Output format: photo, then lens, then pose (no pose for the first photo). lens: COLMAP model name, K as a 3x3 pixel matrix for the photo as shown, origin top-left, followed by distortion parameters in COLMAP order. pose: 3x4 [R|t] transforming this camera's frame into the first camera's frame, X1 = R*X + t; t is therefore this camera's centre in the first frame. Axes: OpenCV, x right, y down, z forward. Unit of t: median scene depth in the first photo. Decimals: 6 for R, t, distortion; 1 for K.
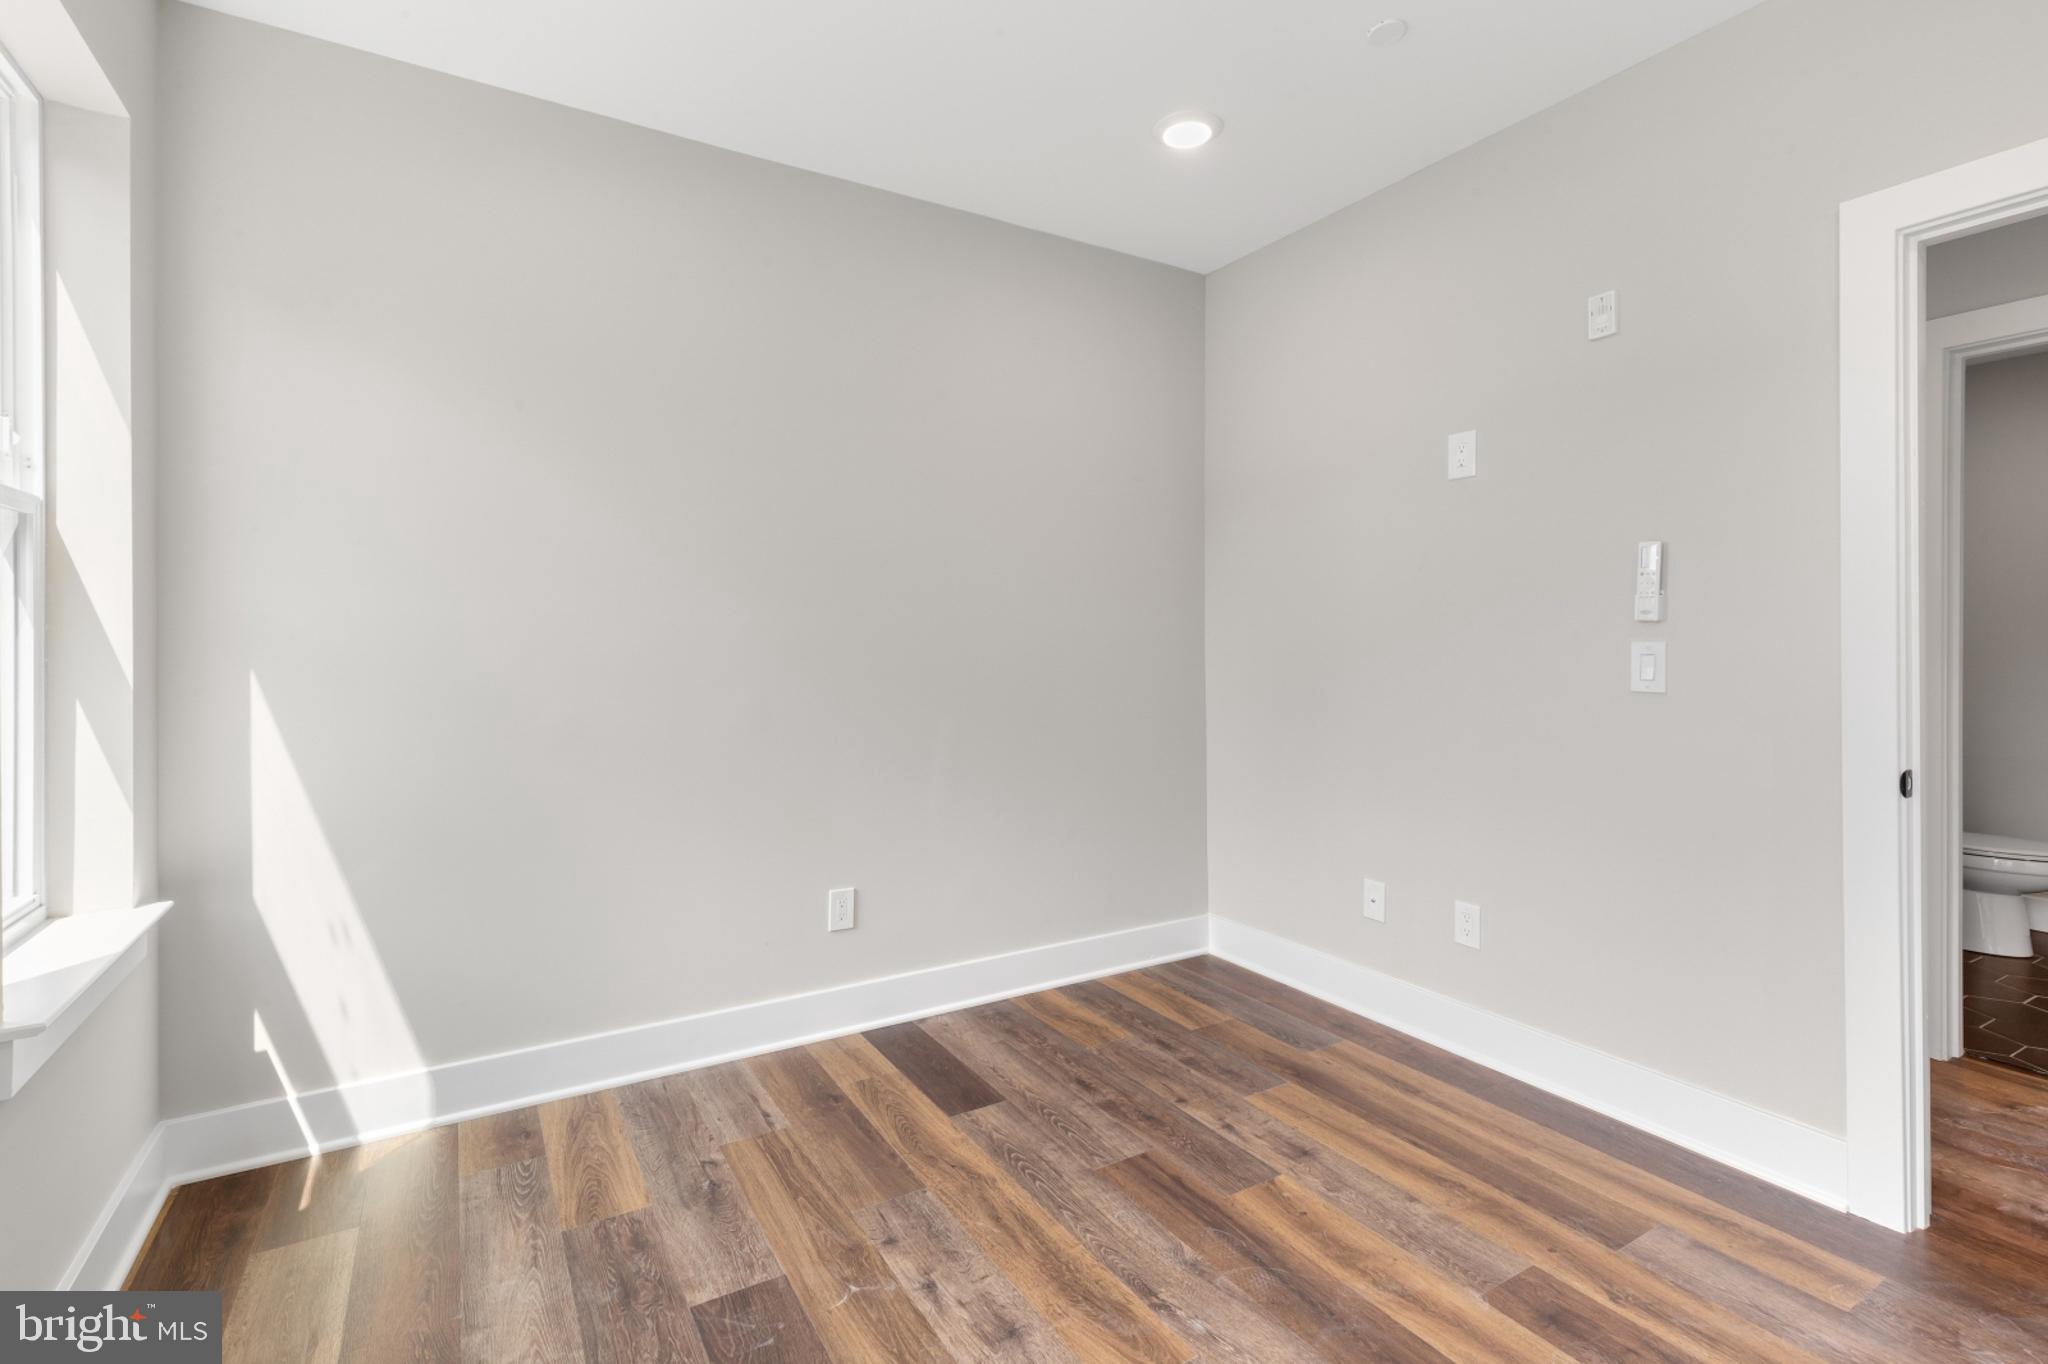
lens RADIAL K [[947.9, 0, 1004.5], [0, 947.9, 645.5], [0, 0, 1]] dist [0.008005, -0.002625]
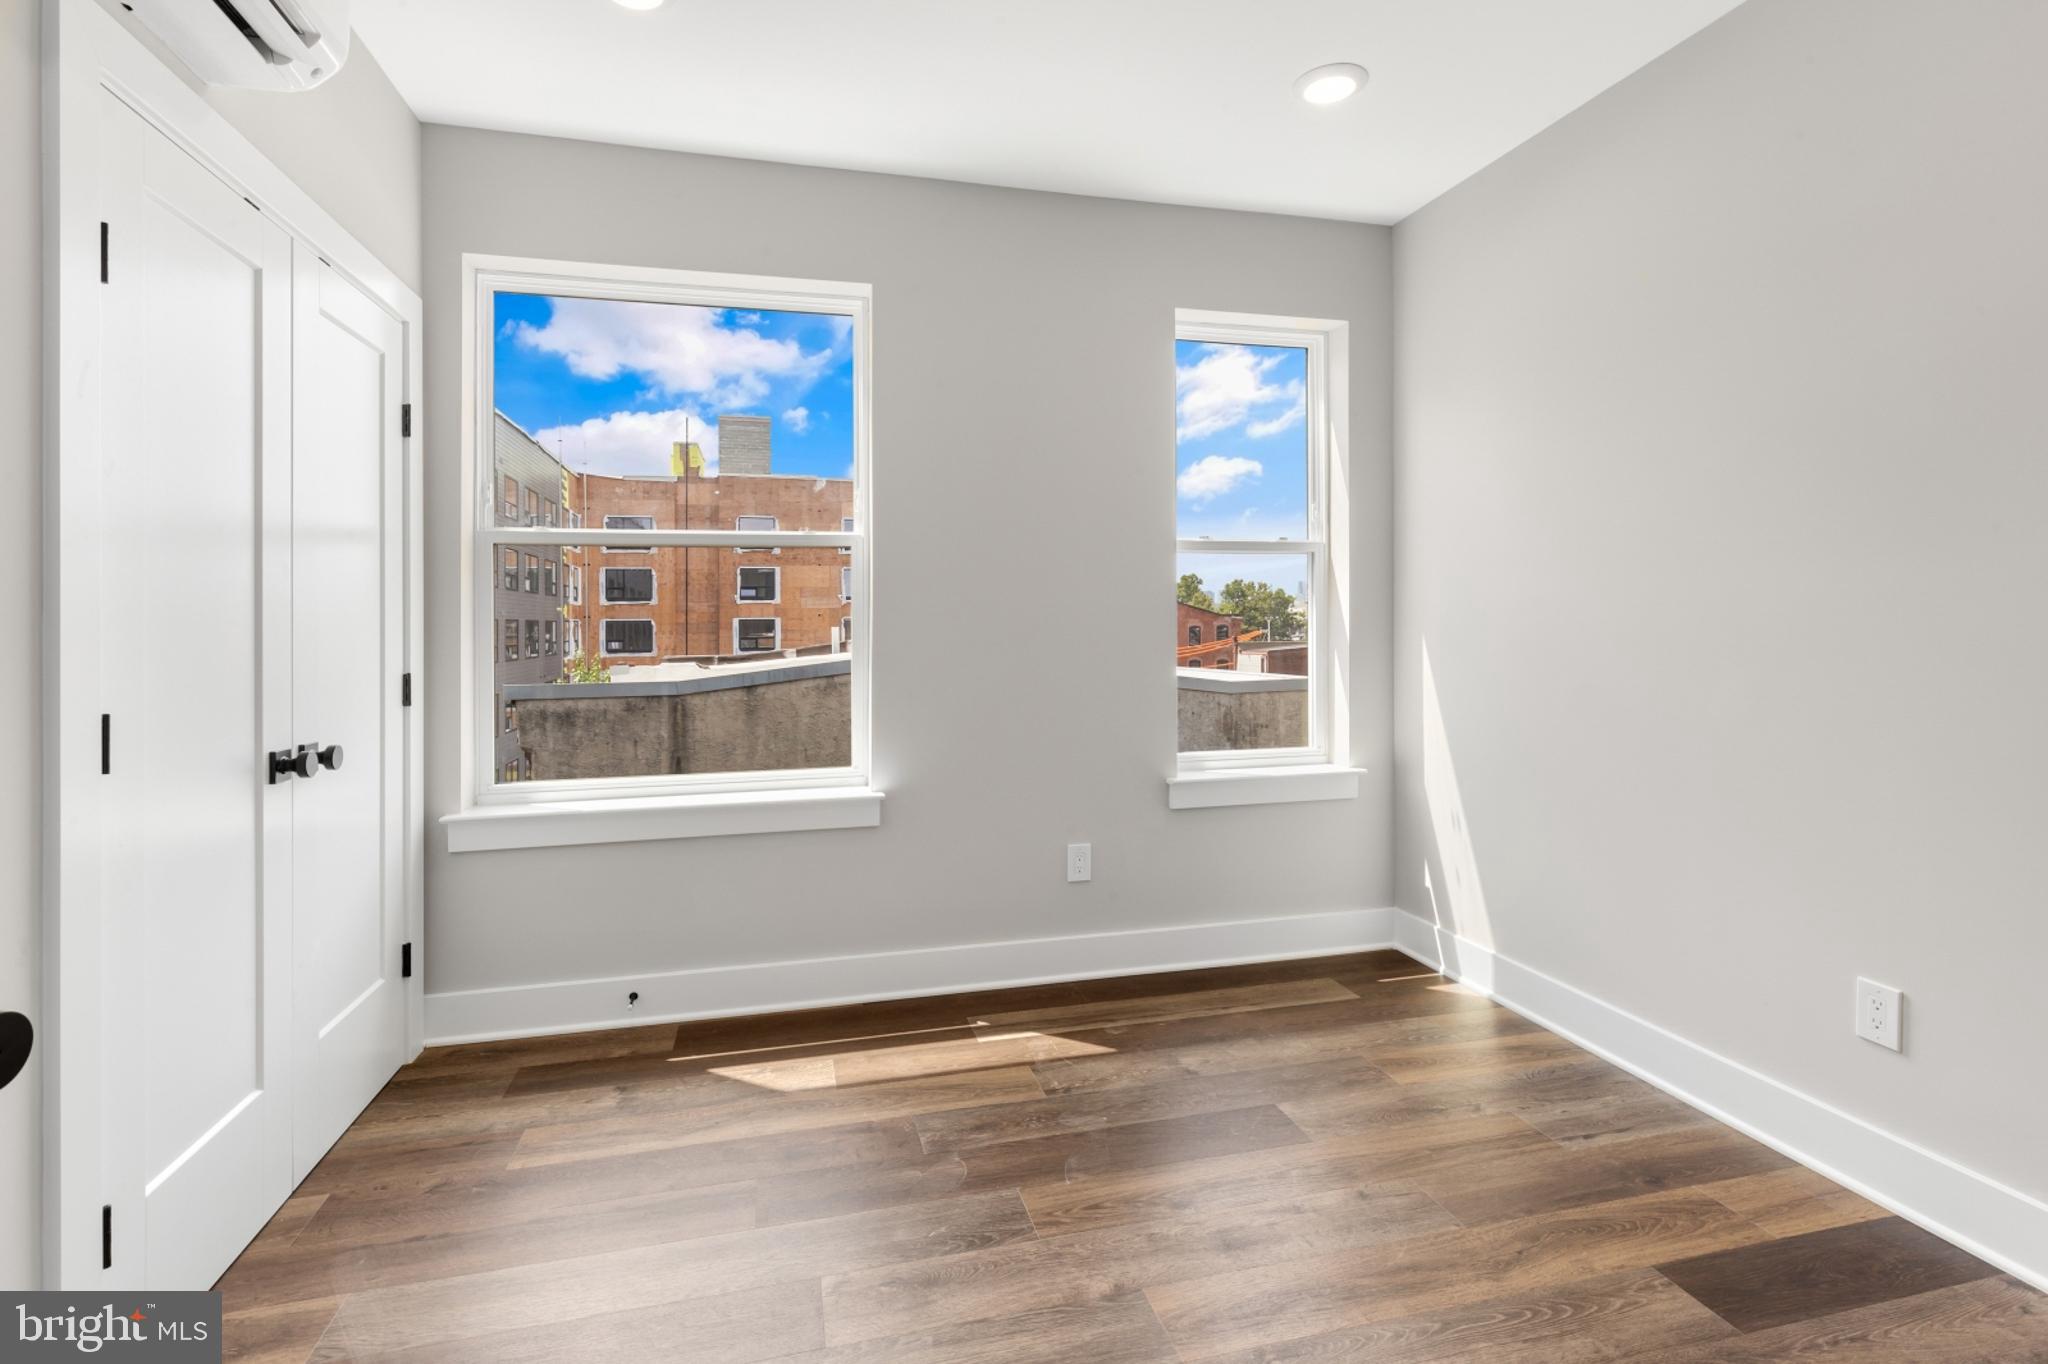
lens RADIAL K [[947.9, 0, 990.4], [0, 947.9, 613.6], [0, 0, 1]] dist [0.008005, -0.002625]
pose [[-0.307545, -0.003452, -0.951527, 0.783872], [0.012956, 0.999886, -0.007816, -0.004382], [0.951445, -0.014732, -0.307465, 0.740873]]
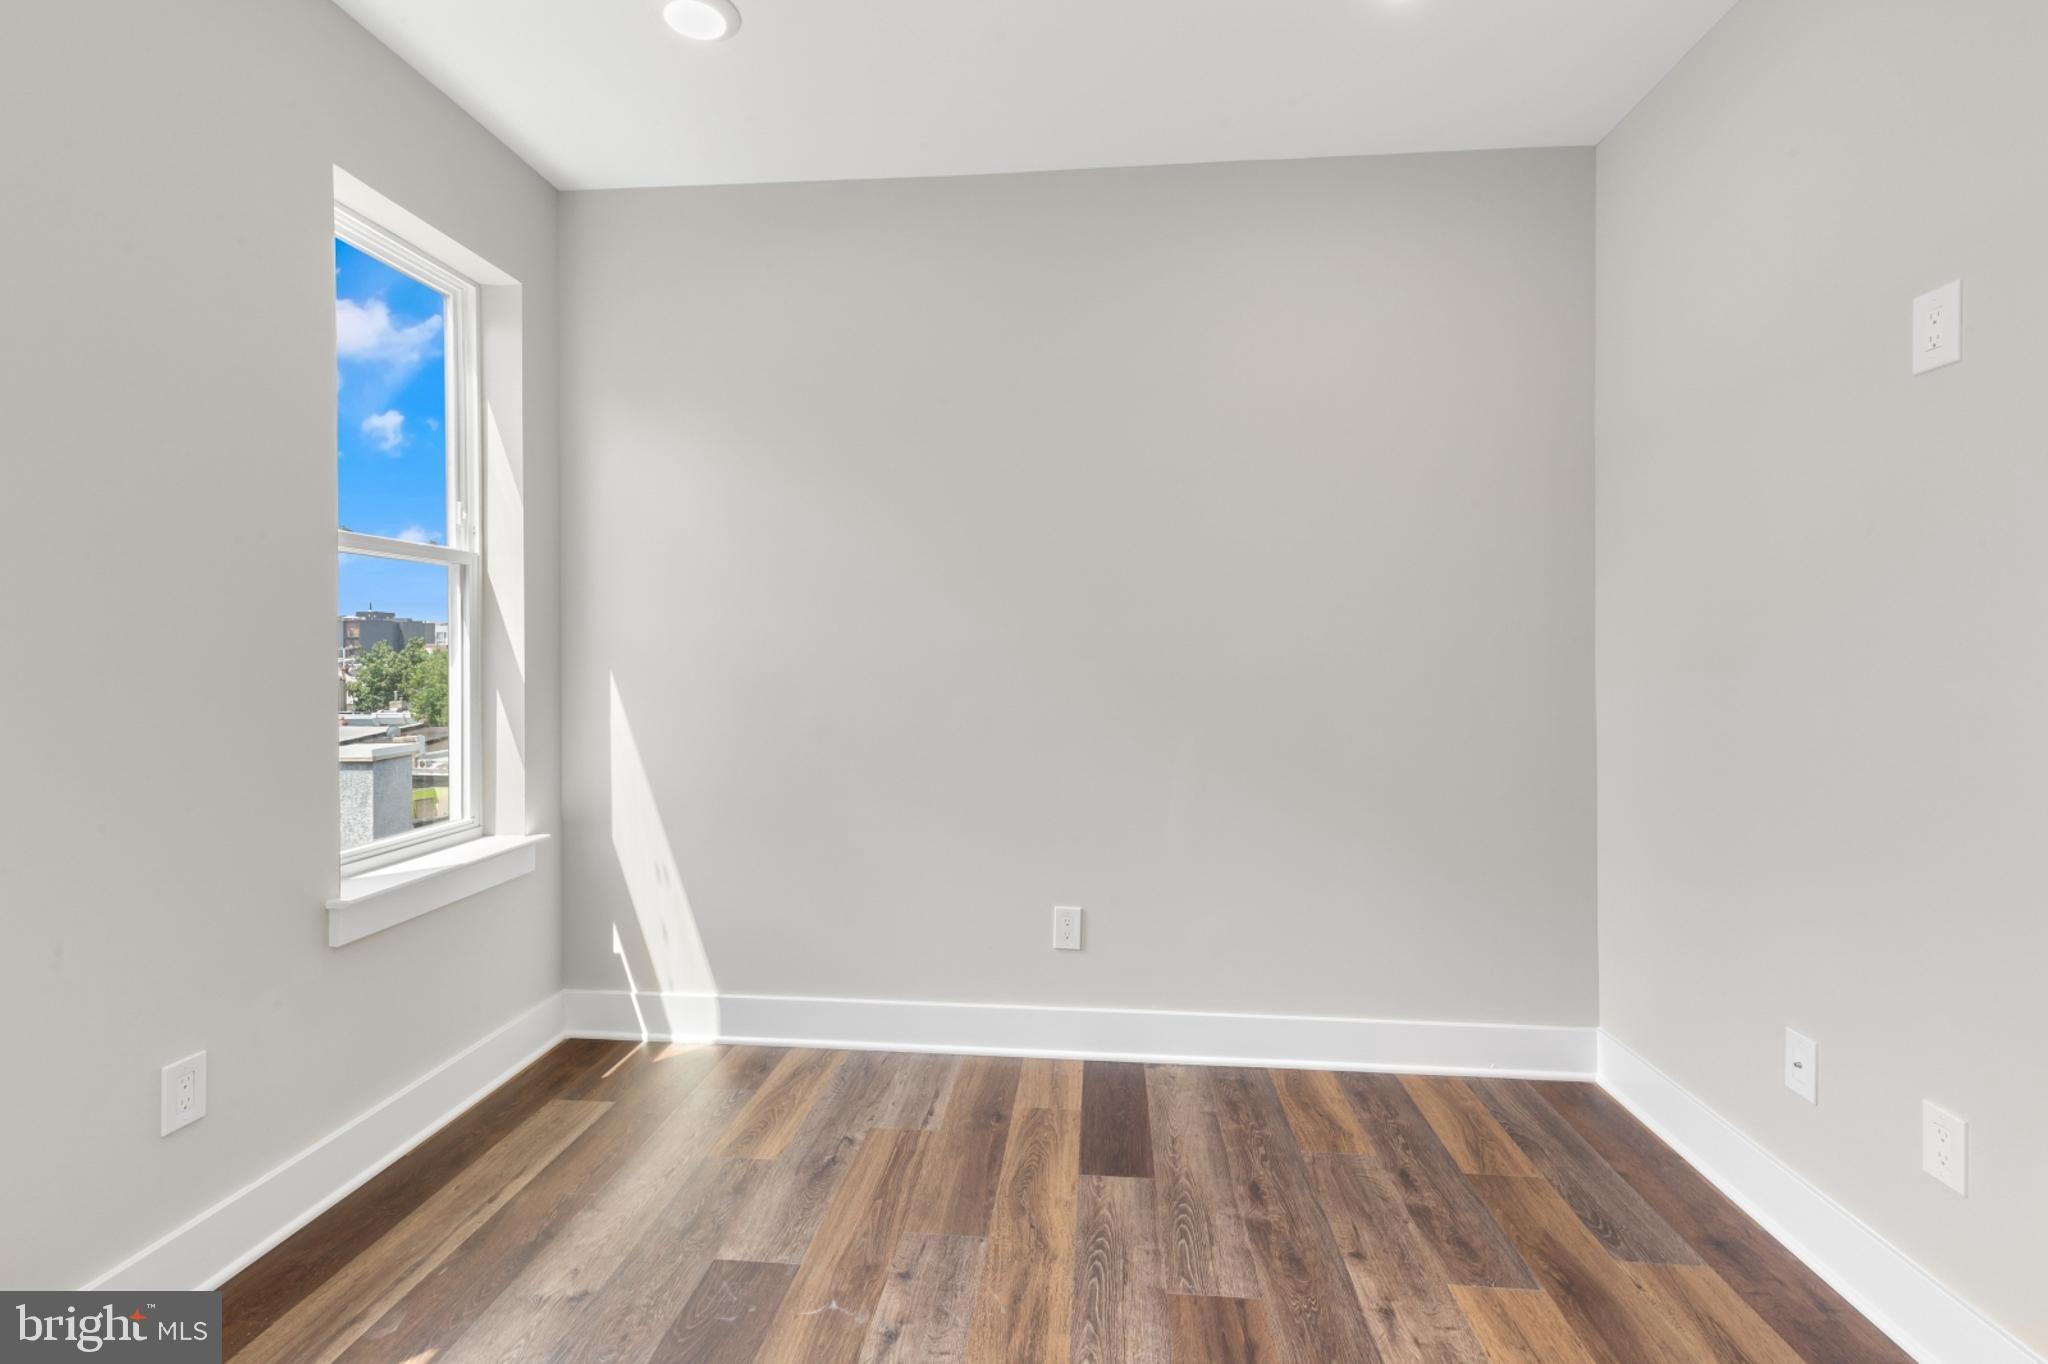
lens RADIAL K [[947.9, 0, 1010.0], [0, 947.9, 655.5], [0, 0, 1]] dist [0.008005, -0.002625]
pose [[0.805390, 0.006608, -0.592709, 0.418522], [-0.002155, 0.999964, 0.008220, -0.007059], [0.592742, -0.005343, 0.805375, 0.228791]]
